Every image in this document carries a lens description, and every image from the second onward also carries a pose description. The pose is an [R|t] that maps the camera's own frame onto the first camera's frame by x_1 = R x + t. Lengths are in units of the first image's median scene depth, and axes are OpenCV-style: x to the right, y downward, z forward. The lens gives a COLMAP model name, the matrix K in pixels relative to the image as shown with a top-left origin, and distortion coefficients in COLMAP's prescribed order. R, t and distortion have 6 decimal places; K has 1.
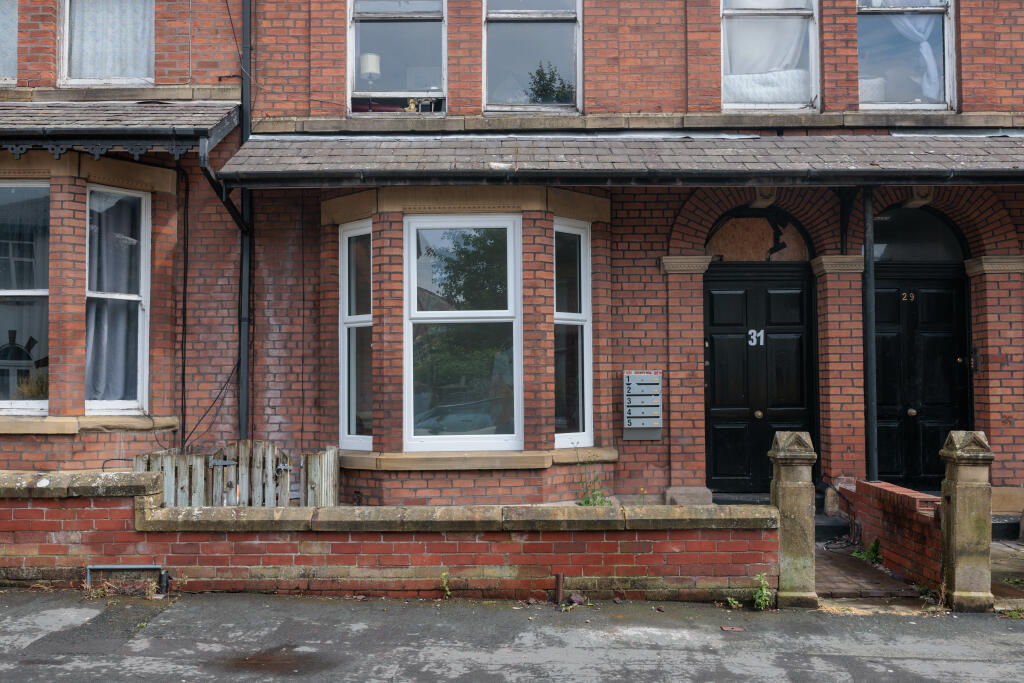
lens RADIAL K [[1010.0, 0, 510.7], [0, 1010.0, 334.3], [0, 0, 1]] dist [-0.001344, 0.000000]
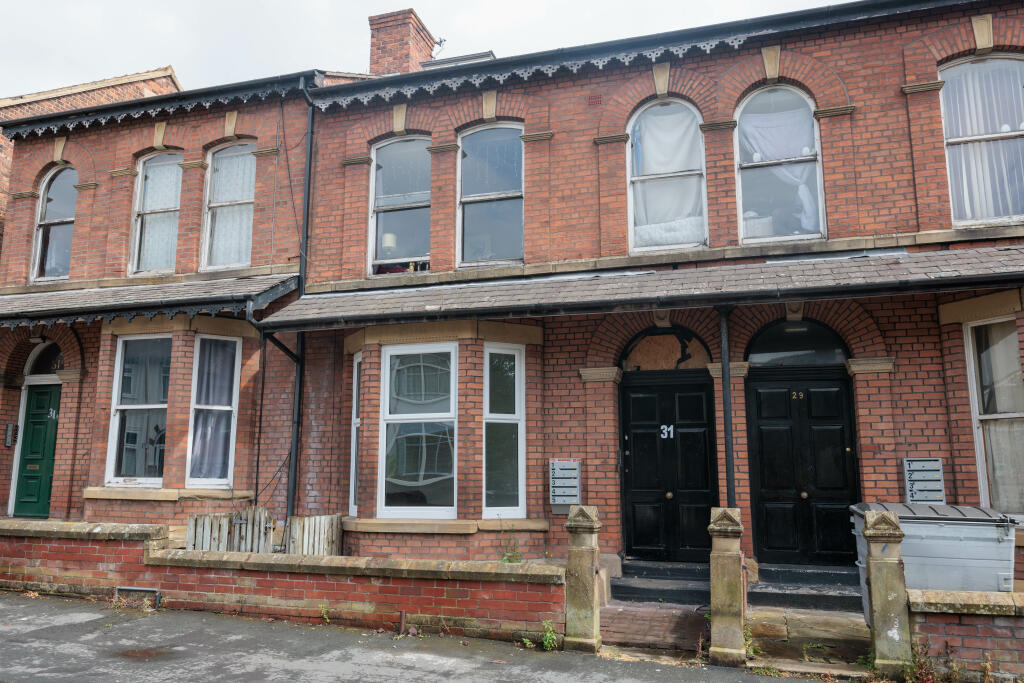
lens RADIAL K [[808.2, 0, 491.1], [0, 808.2, 322.1], [0, 0, 1]] dist [-0.000400, -0.009447]
pose [[0.949095, -0.051721, -0.310716, 0.366031], [0.008470, 0.990261, -0.138967, 0.006401], [0.314877, 0.129261, 0.940289, -0.011100]]
